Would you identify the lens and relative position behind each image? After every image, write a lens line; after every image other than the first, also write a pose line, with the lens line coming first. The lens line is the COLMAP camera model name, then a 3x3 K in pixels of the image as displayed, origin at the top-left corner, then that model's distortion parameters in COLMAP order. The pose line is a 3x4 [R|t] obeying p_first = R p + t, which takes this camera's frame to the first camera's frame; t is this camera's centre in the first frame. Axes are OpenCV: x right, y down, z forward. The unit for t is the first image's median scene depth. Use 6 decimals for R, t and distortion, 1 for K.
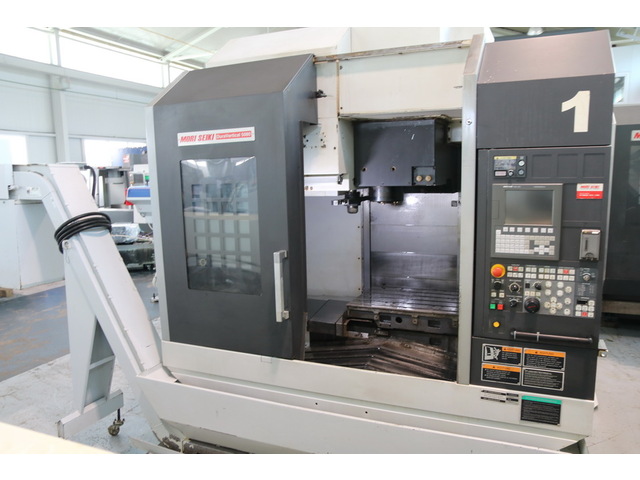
lens RADIAL K [[500.0, 0, 319.8], [0, 500.0, 249.8], [0, 0, 1]] dist [-0.121018, 0.108825]
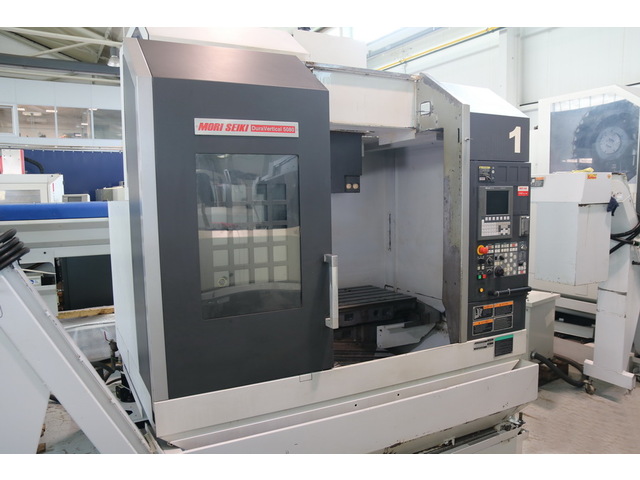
lens RADIAL K [[504.2, 0, 317.4], [0, 504.2, 251.5], [0, 0, 1]] dist [-0.124416, 0.112331]
pose [[0.628789, -0.074292, 0.774018, -1.009016], [0.121720, 0.992558, -0.003614, -0.003635], [-0.767990, 0.096486, 0.633153, 0.486776]]
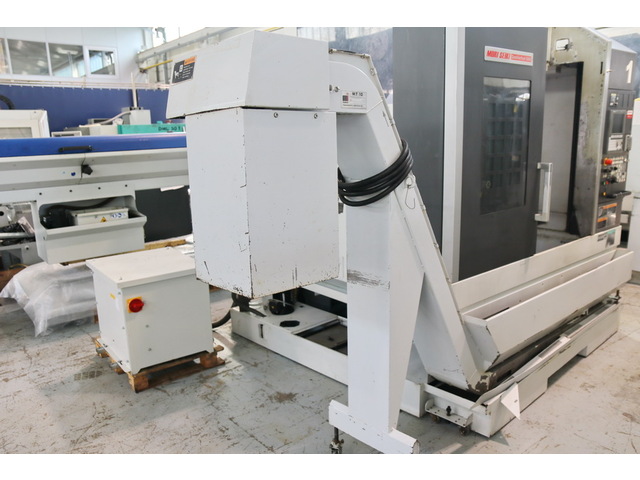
lens RADIAL K [[503.0, 0, 319.2], [0, 503.0, 247.9], [0, 0, 1]] dist [-0.122337, 0.111478]
pose [[0.461482, -0.189412, 0.866693, -1.673398], [0.155224, 0.979111, 0.131330, -0.043585], [-0.873464, 0.073925, 0.481243, 1.100711]]
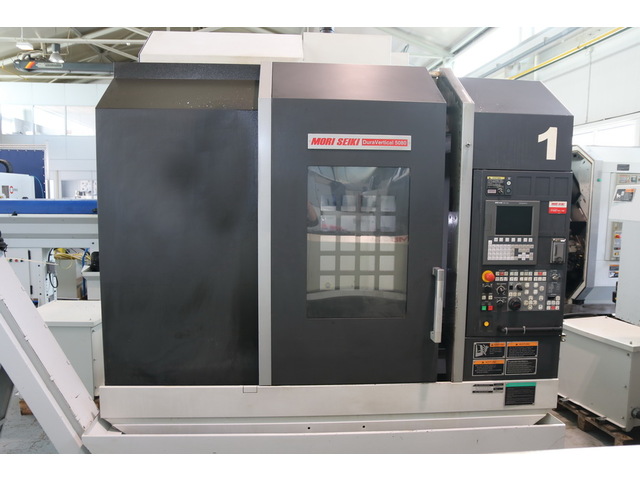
lens RADIAL K [[456.8, 0, 318.9], [0, 456.8, 255.4], [0, 0, 1]] dist [-0.062047, 0.003614]
pose [[0.886481, -0.017800, 0.462422, -0.480307], [0.041414, 0.998302, -0.040965, 0.021394], [-0.460908, 0.055465, 0.885713, 0.253216]]
